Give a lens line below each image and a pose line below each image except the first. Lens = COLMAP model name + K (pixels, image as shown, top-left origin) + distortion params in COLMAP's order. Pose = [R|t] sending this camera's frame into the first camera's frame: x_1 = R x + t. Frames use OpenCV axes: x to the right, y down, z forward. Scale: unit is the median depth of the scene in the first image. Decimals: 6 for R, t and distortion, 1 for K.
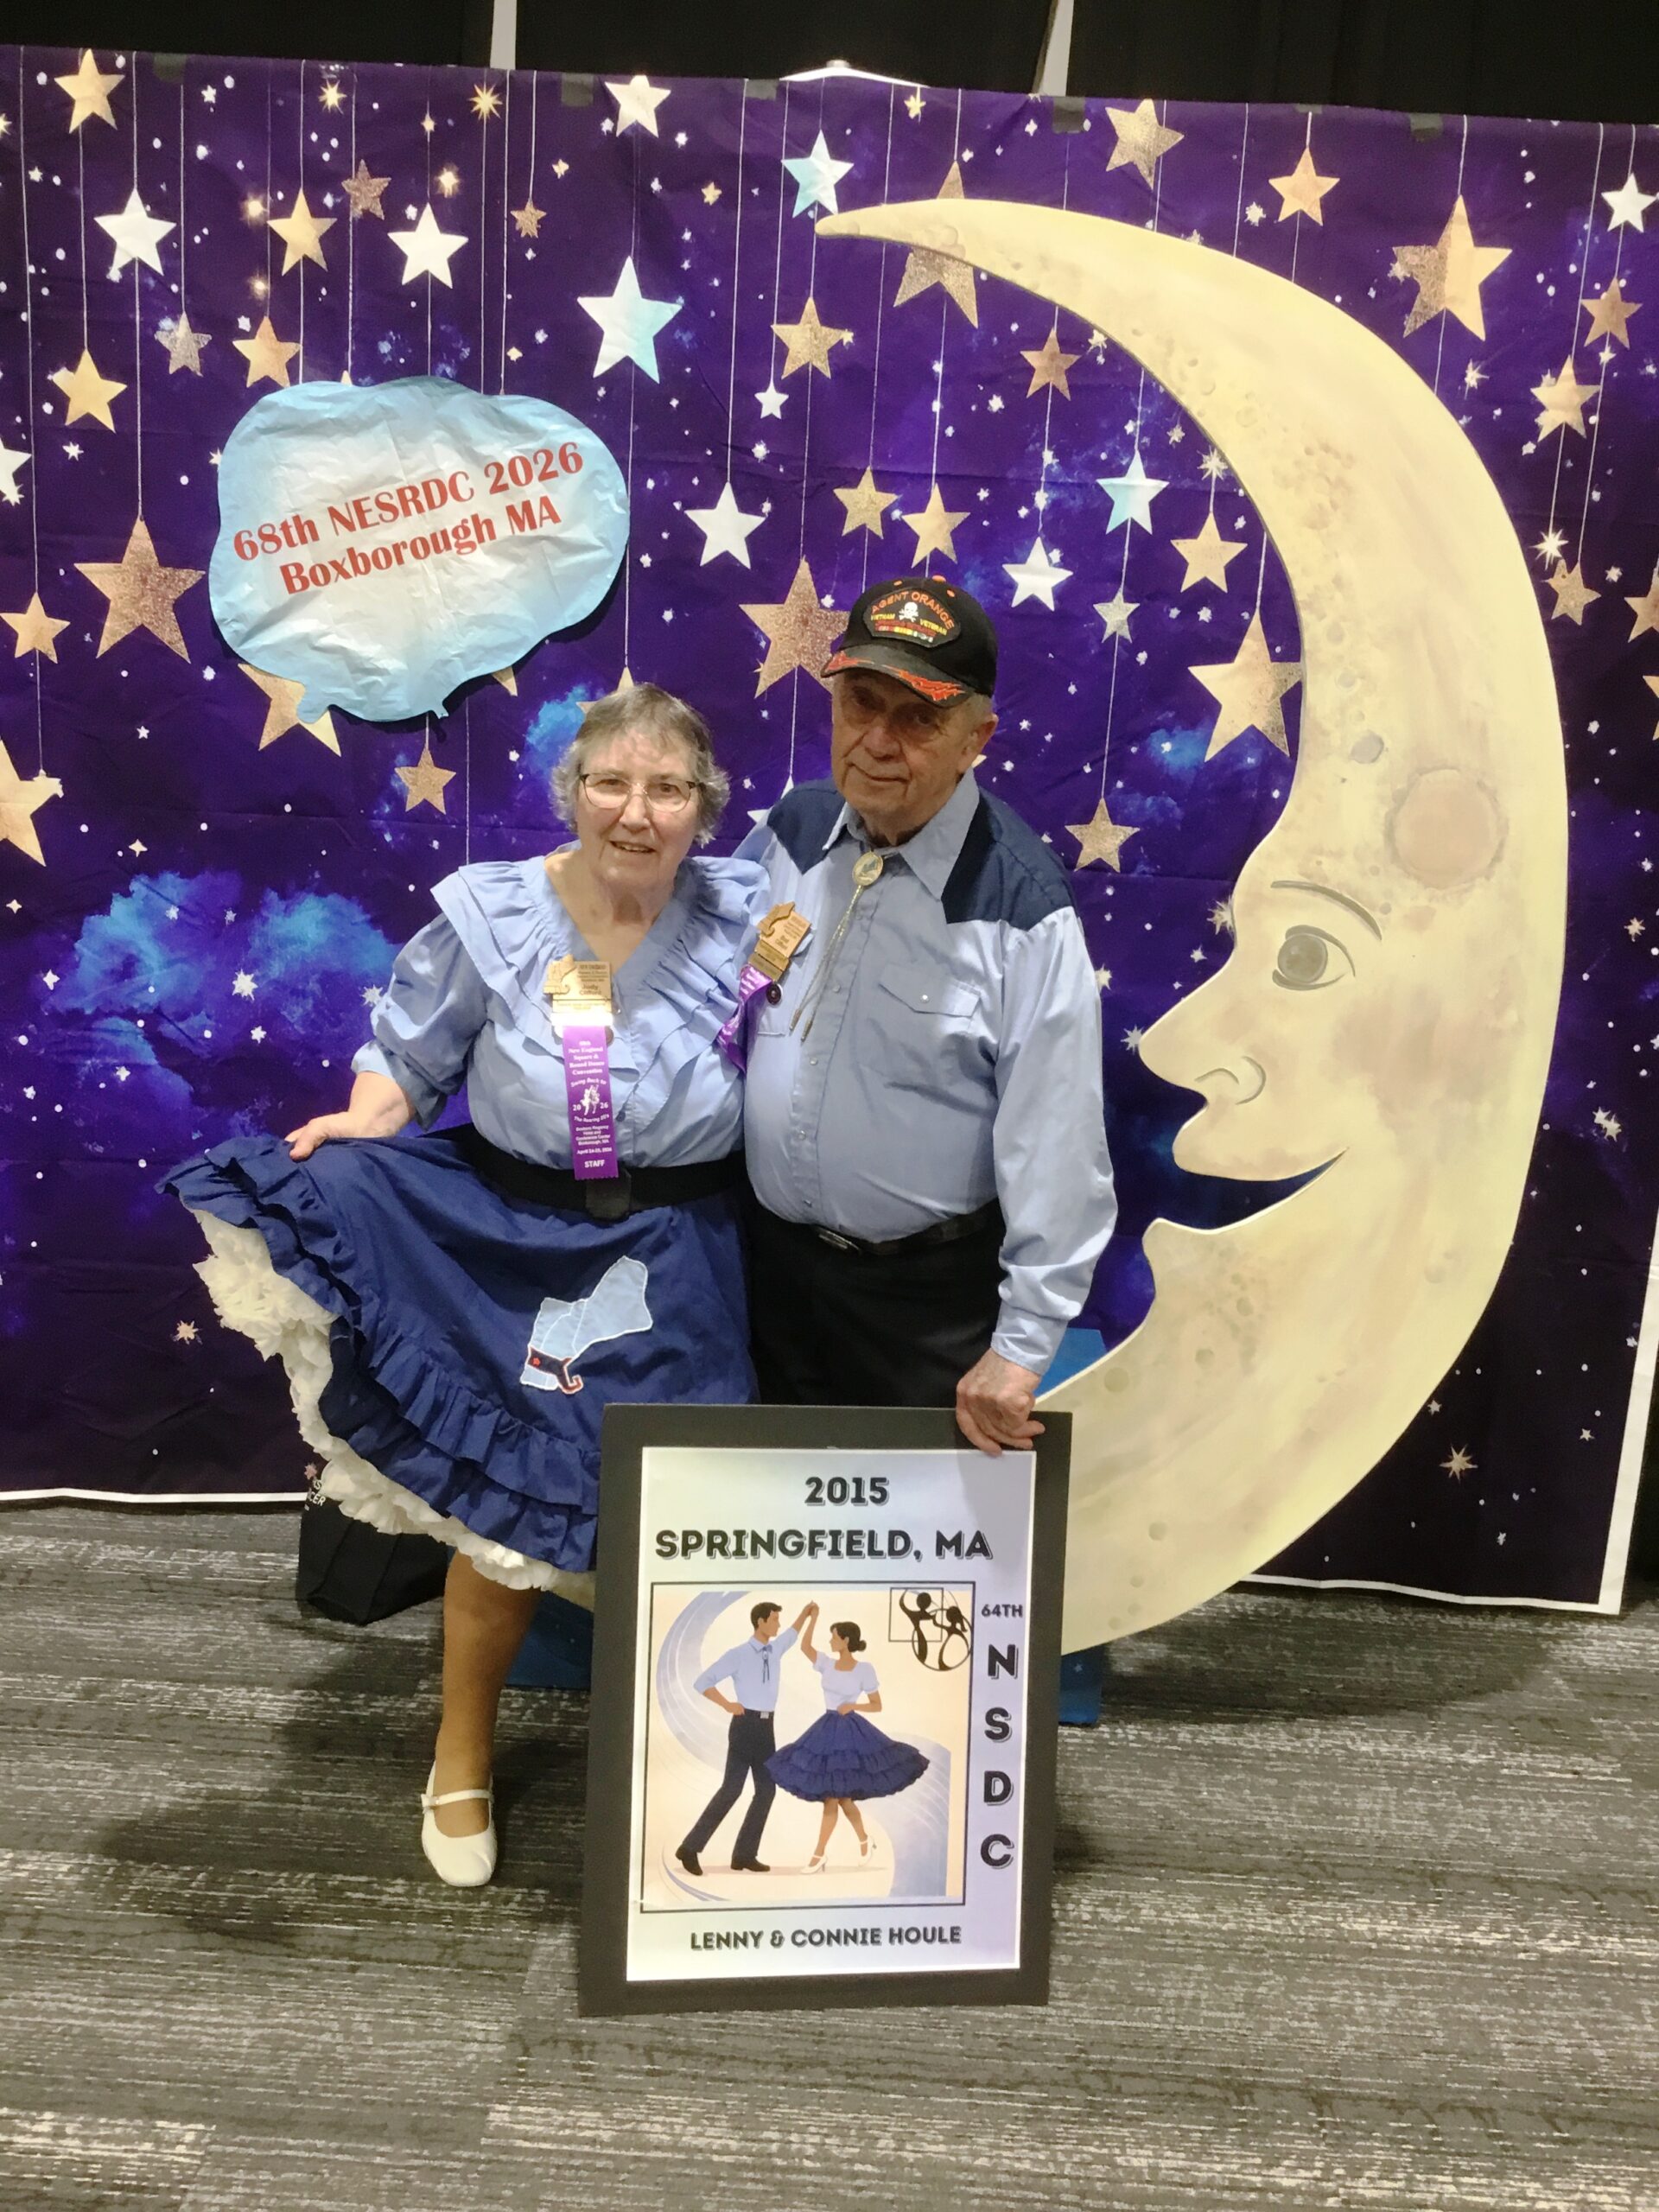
lens RADIAL K [[2061.8, 0, 828.0], [0, 2061.8, 1124.8], [0, 0, 1]] dist [0.096223, -0.184742]
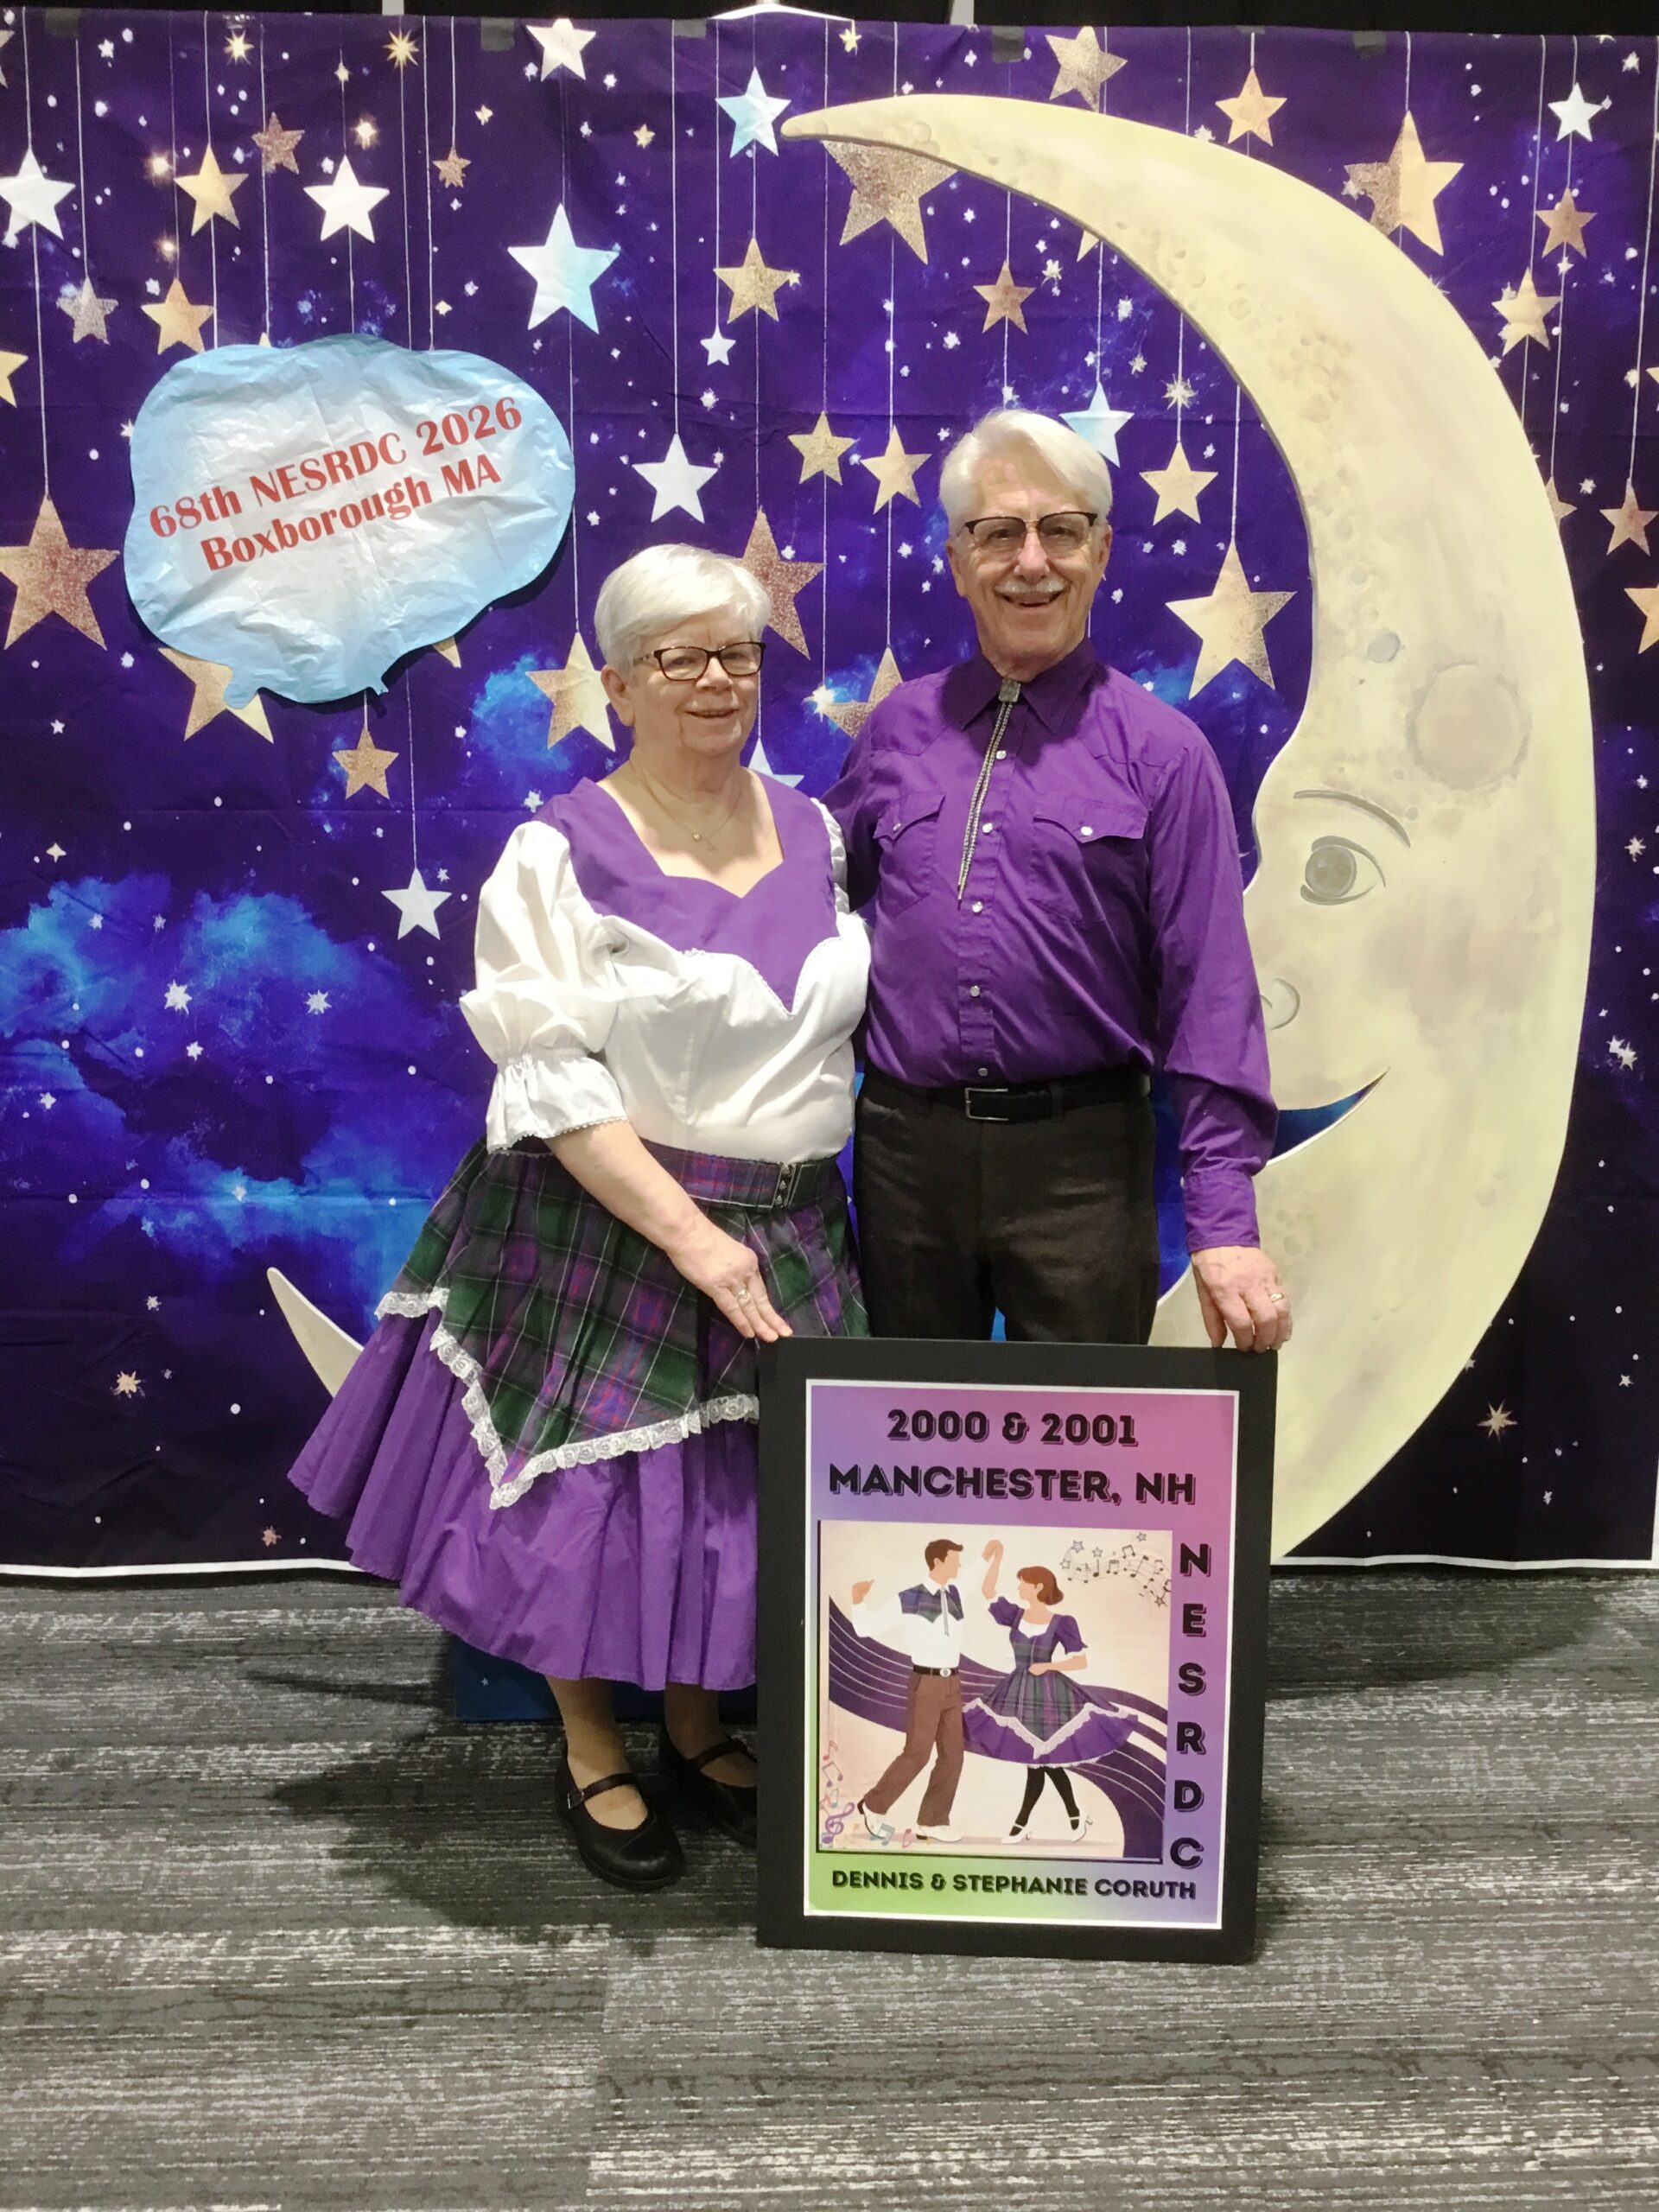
lens RADIAL K [[2056.0, 0, 828.9], [0, 2056.0, 1128.2], [0, 0, 1]] dist [0.083703, -0.154875]
pose [[0.995347, -0.063262, 0.072680, -0.071155], [0.066900, 0.996567, -0.048761, 0.062911], [-0.069346, 0.053396, 0.996163, 0.066981]]
